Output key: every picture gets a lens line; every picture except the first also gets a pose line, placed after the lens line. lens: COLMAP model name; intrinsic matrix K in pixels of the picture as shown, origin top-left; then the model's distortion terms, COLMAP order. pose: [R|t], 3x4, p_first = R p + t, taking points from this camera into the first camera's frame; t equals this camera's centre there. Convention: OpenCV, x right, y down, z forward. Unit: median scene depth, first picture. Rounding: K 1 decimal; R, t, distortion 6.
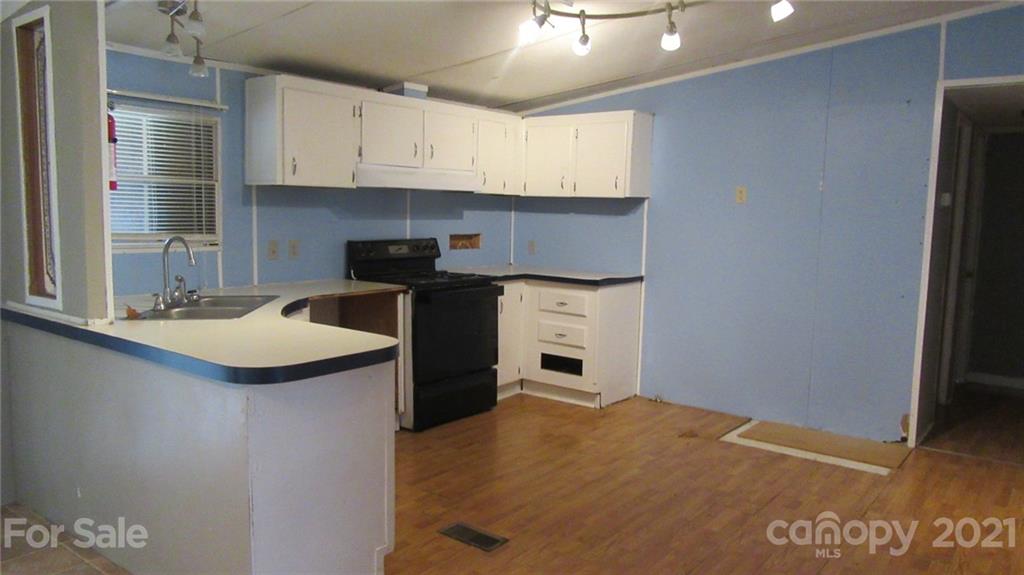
lens RADIAL K [[741.3, 0, 512.5], [0, 741.3, 288.5], [0, 0, 1]] dist [-0.017054, 0.011967]
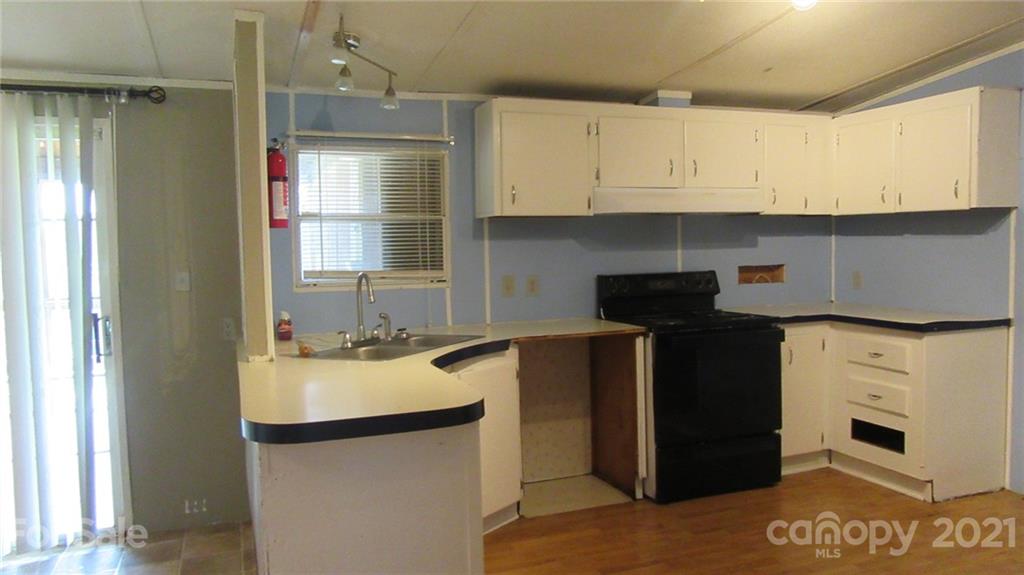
lens RADIAL K [[758.5, 0, 511.4], [0, 758.5, 286.5], [0, 0, 1]] dist [-0.029834, 0.013227]
pose [[0.858251, -0.008348, -0.513163, 0.156052], [-0.018075, 0.998756, -0.046477, -0.006837], [0.512912, 0.049164, 0.857032, 0.168110]]
